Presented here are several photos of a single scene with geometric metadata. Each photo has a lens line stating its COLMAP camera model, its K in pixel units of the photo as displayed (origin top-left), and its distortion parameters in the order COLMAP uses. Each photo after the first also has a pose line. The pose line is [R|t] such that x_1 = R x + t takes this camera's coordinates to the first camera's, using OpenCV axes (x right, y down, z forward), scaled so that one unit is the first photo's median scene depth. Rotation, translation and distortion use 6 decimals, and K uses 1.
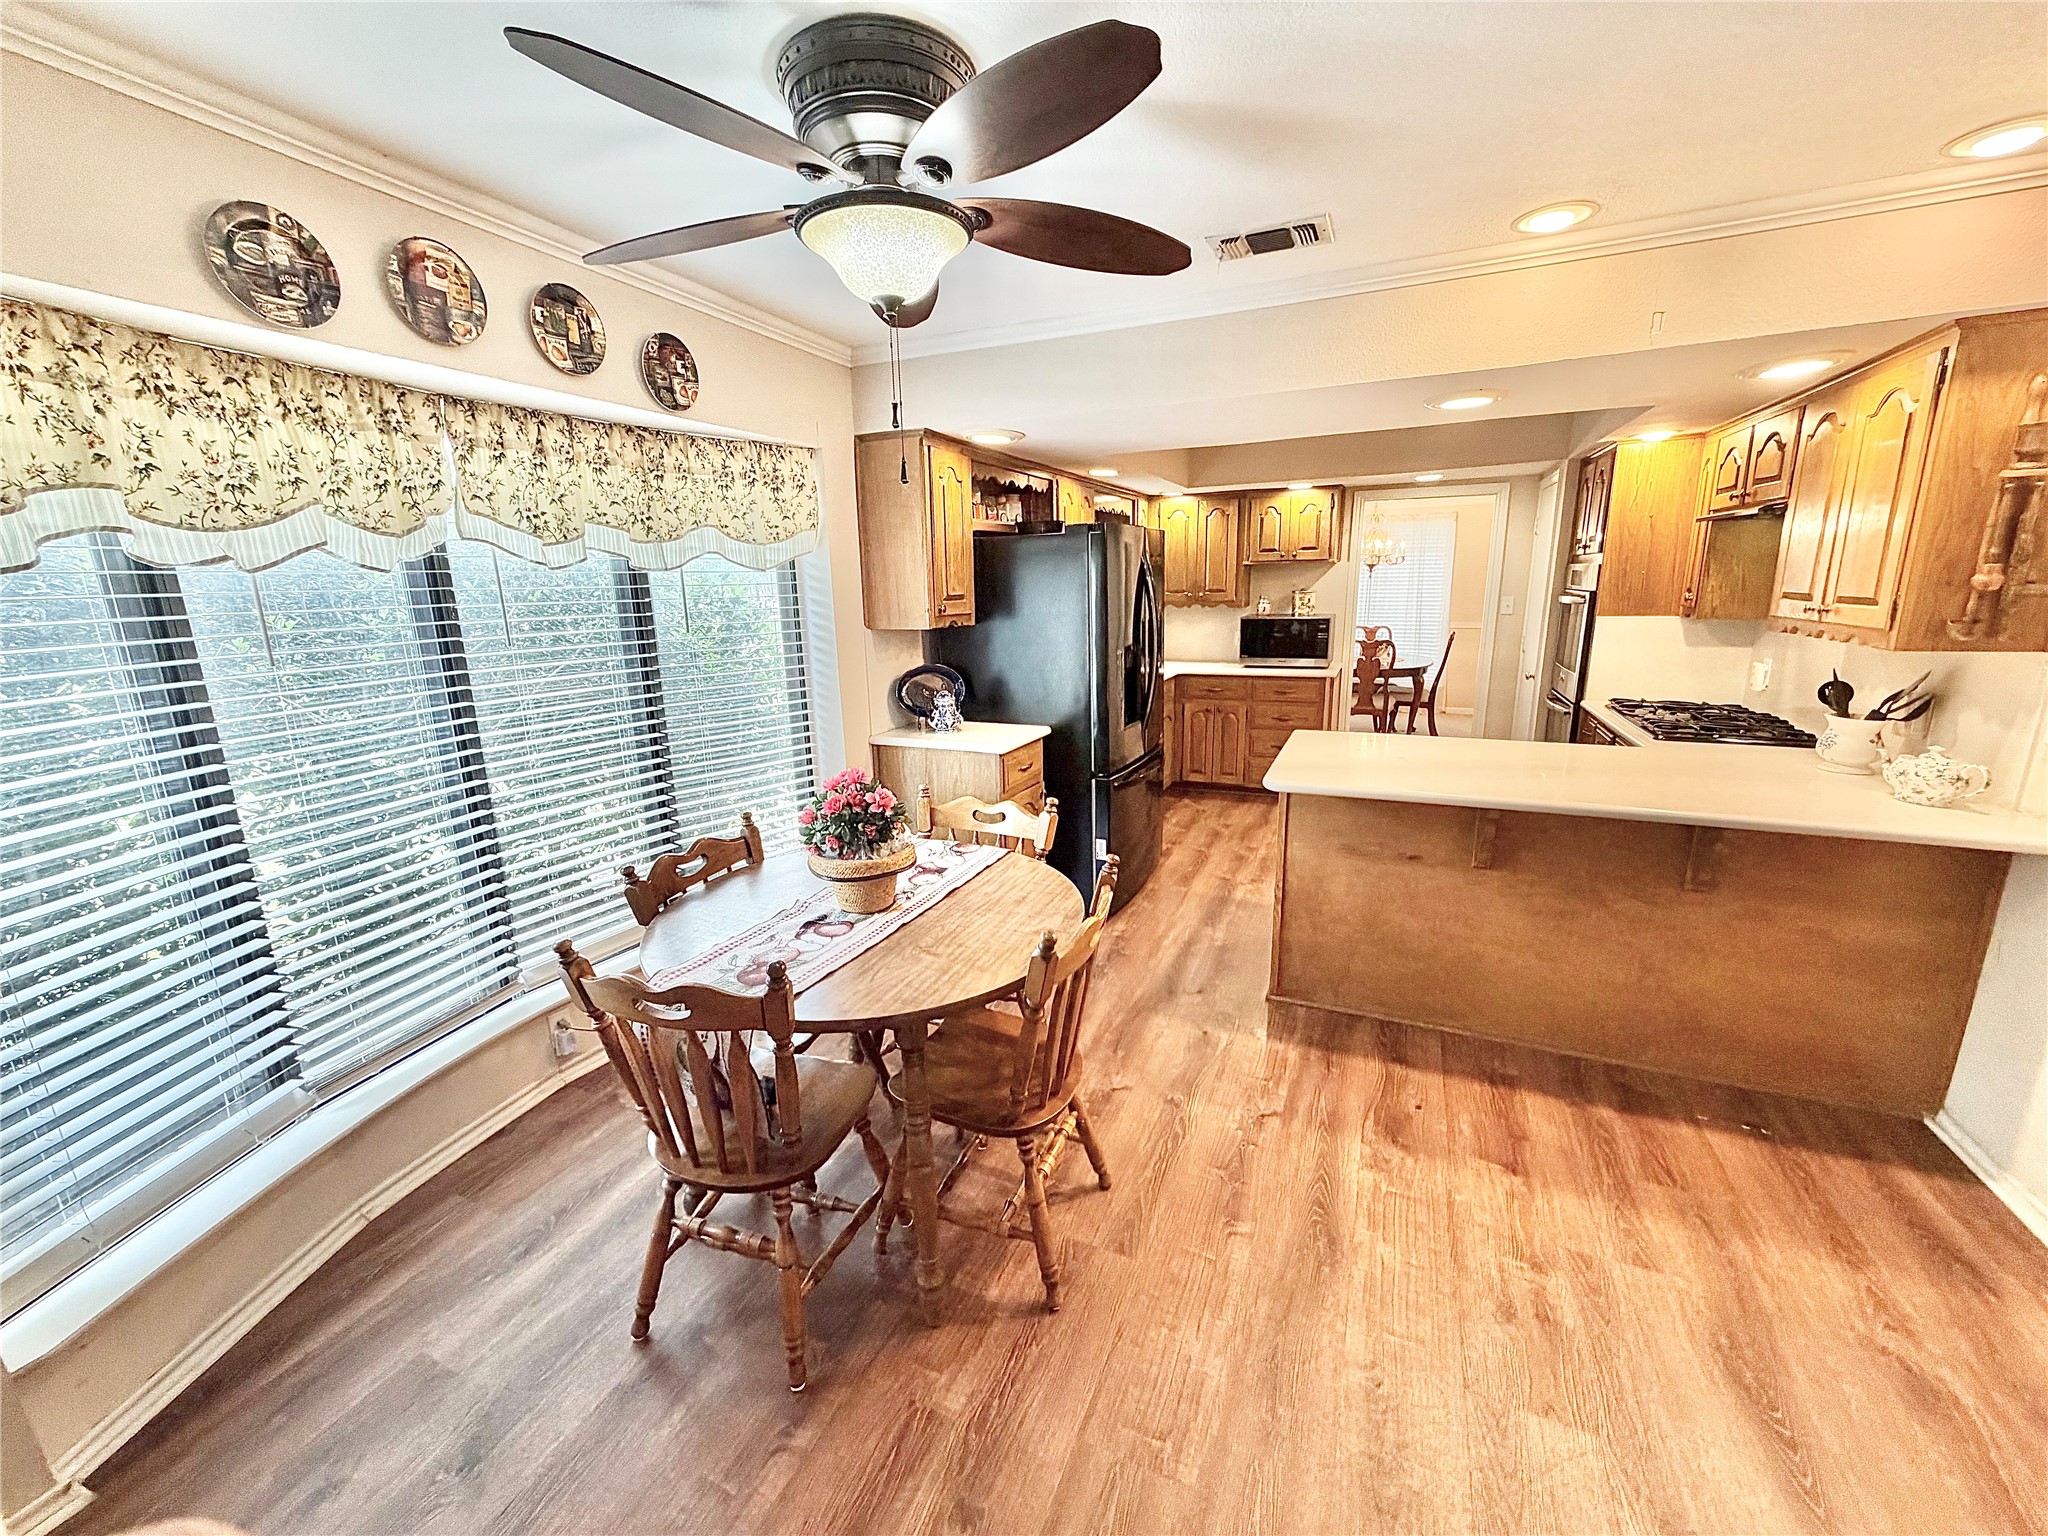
lens RADIAL K [[816.5, 0, 1023.9], [0, 816.5, 765.5], [0, 0, 1]] dist [-0.001720, 0.000168]
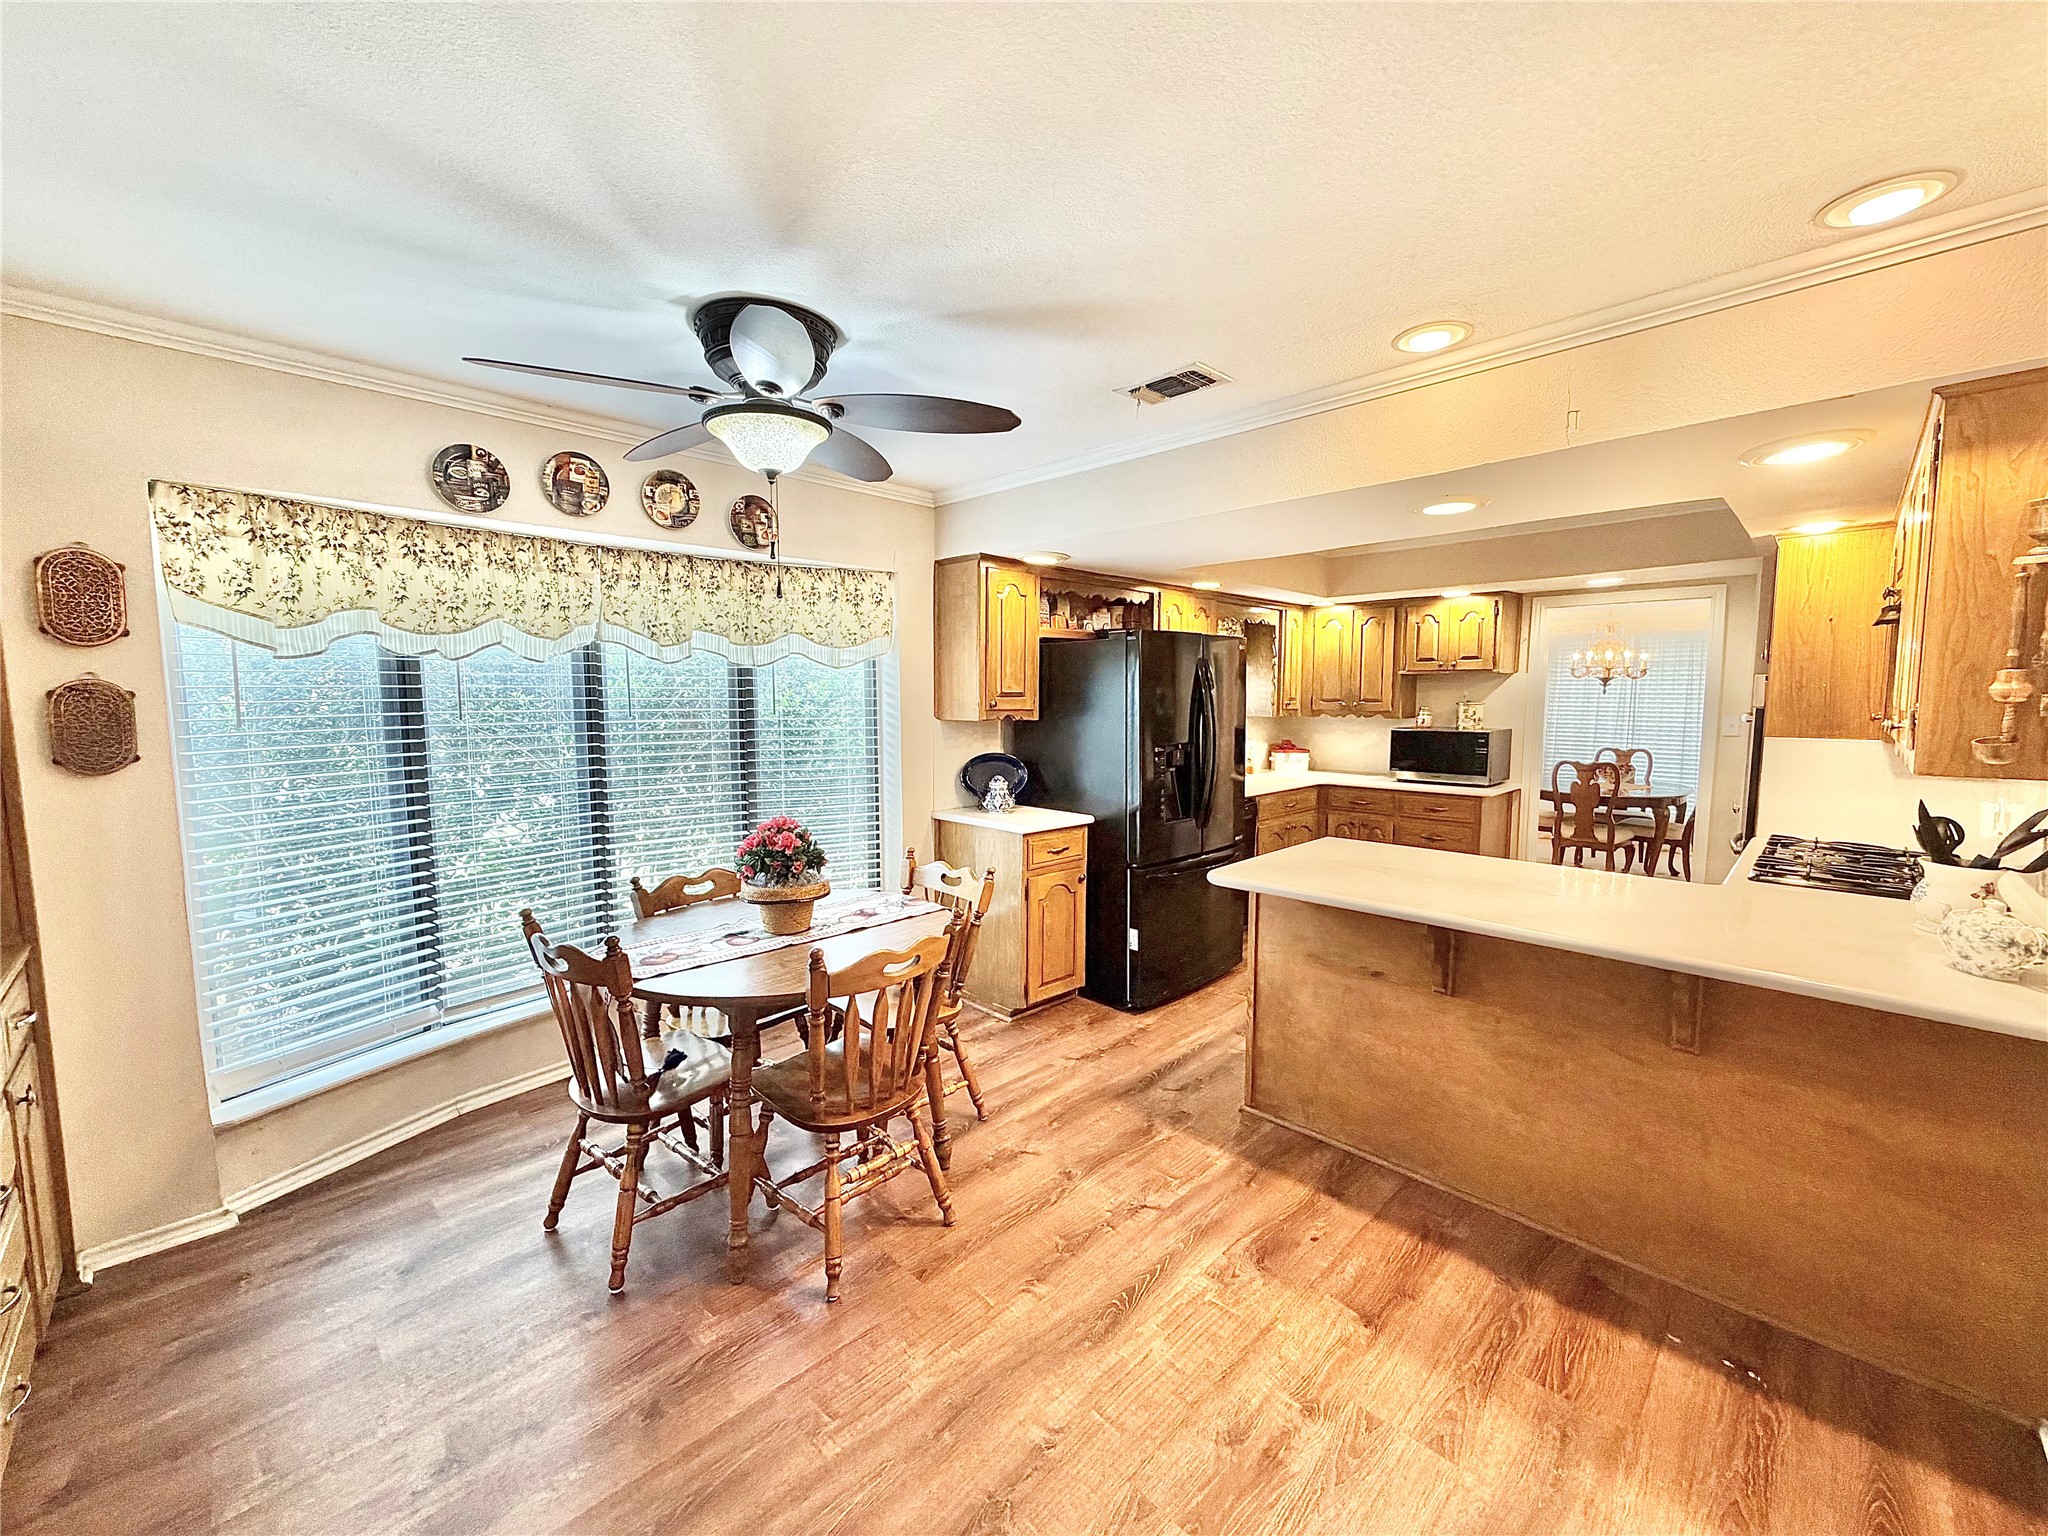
lens RADIAL K [[816.5, 0, 1022.4], [0, 816.5, 765.0], [0, 0, 1]] dist [-0.001720, 0.000168]
pose [[0.934798, 0.053087, -0.351191, 0.447903], [-0.098975, 0.988536, -0.114023, 0.024761], [0.341111, 0.141348, 0.929335, -0.046632]]
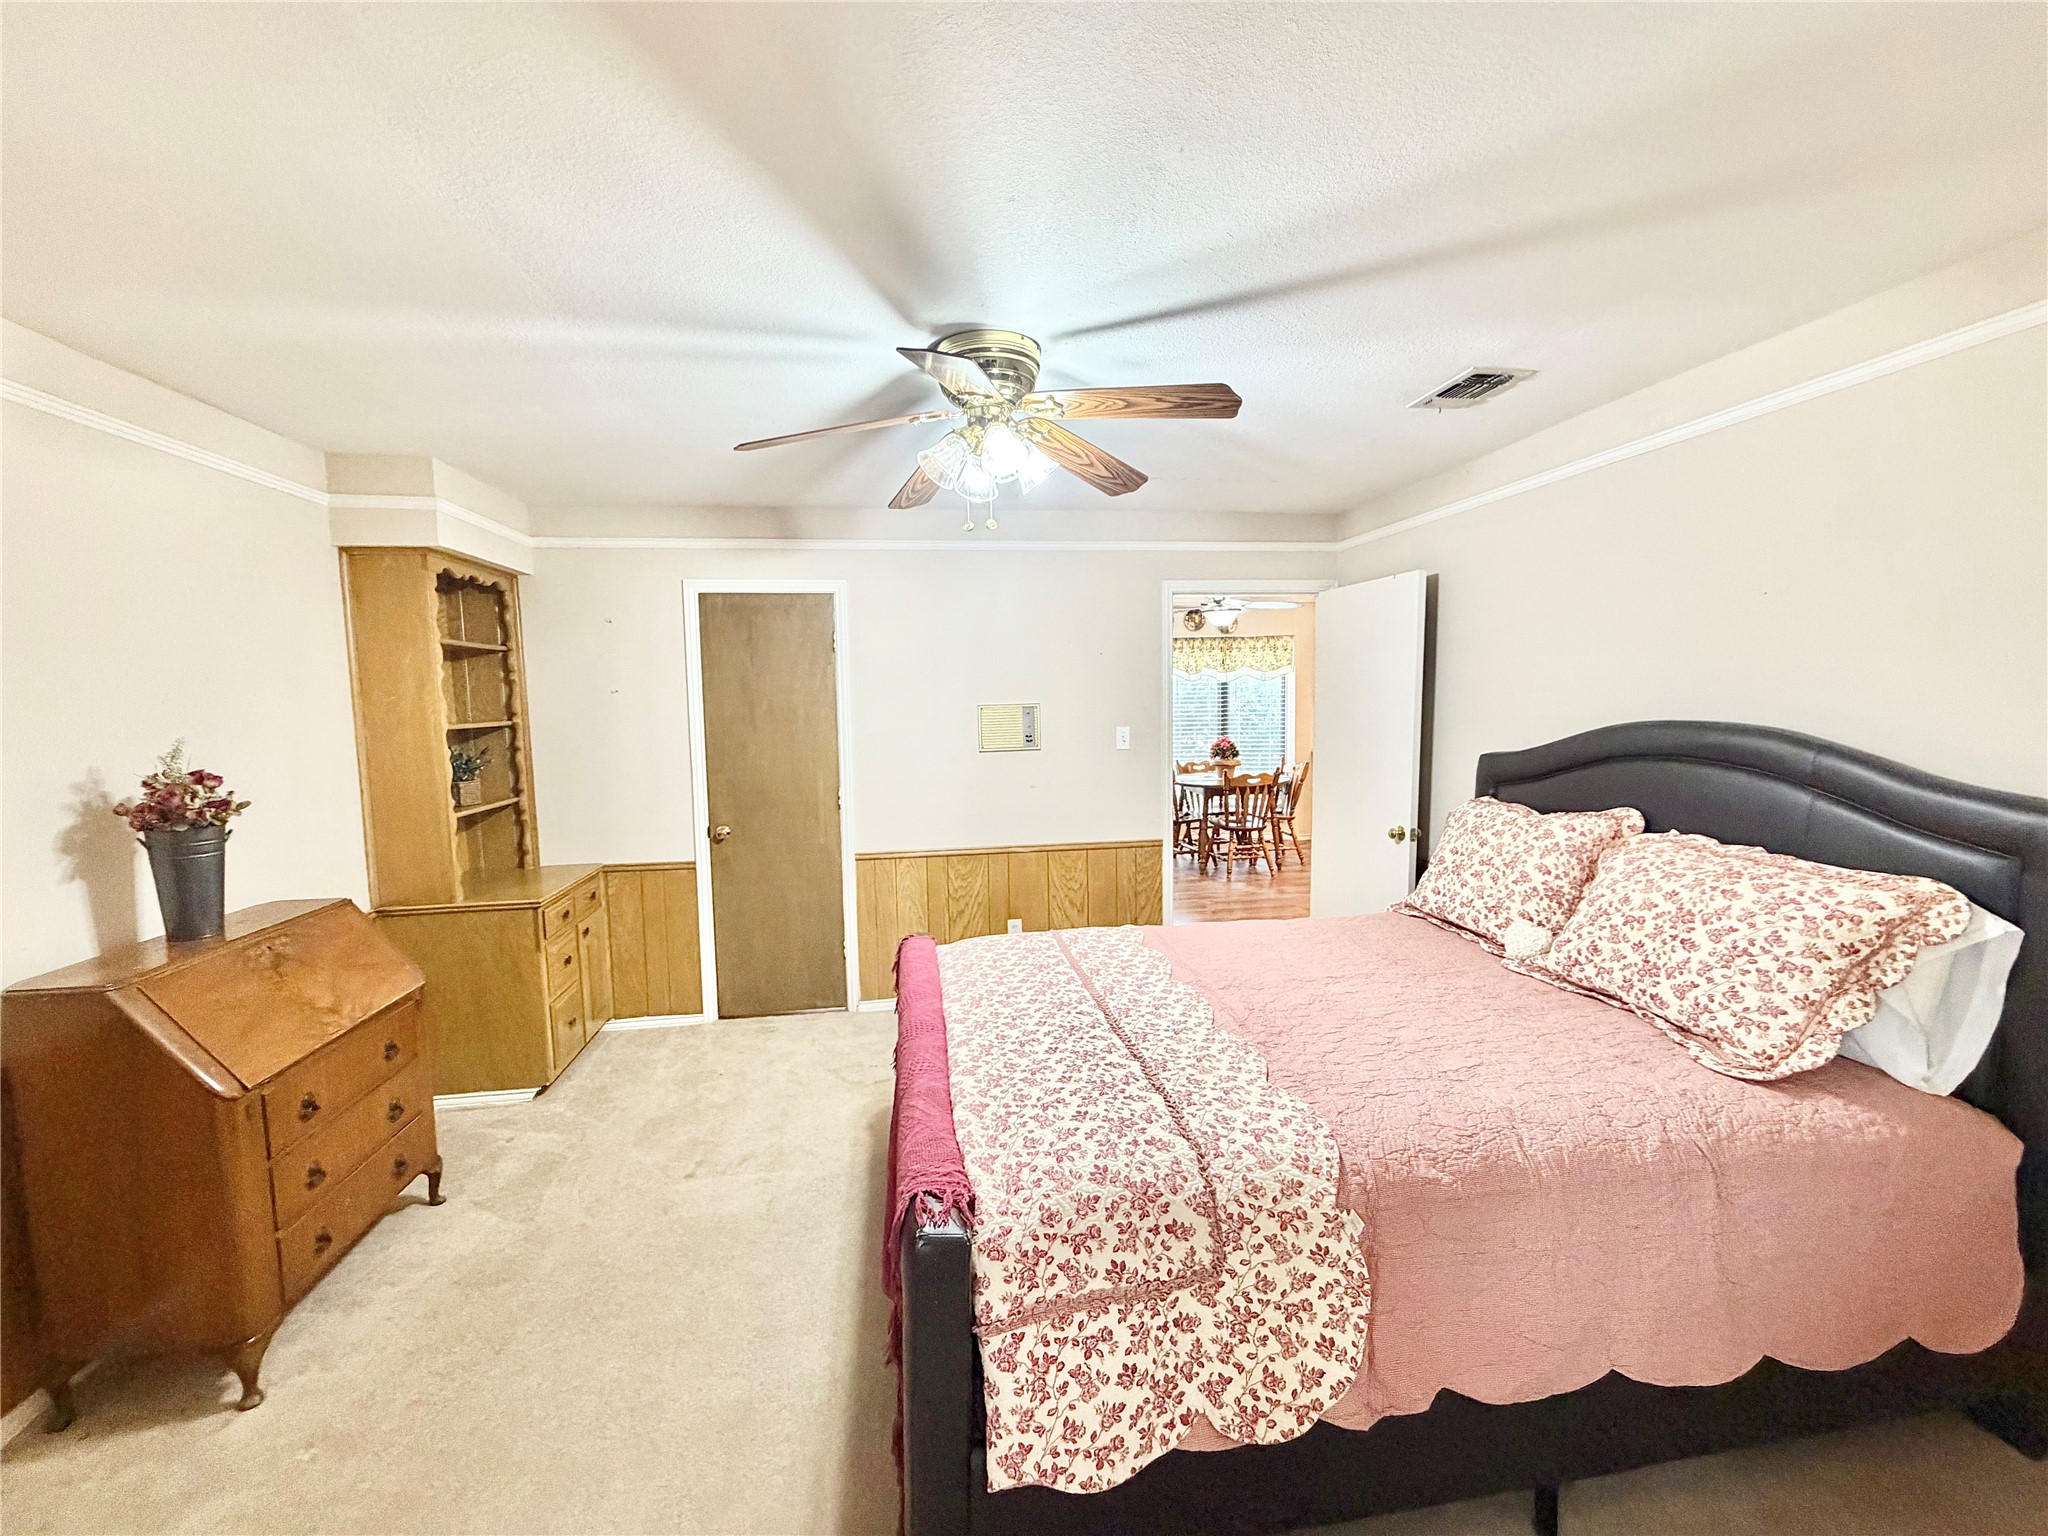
lens RADIAL K [[816.5, 0, 1028.3], [0, 816.5, 761.3], [0, 0, 1]] dist [-0.001720, 0.000168]
pose [[0.547655, 0.088290, -0.832033, 1.792306], [-0.176380, 0.984253, -0.011654, 0.230994], [0.817902, 0.153136, 0.554604, -1.307574]]
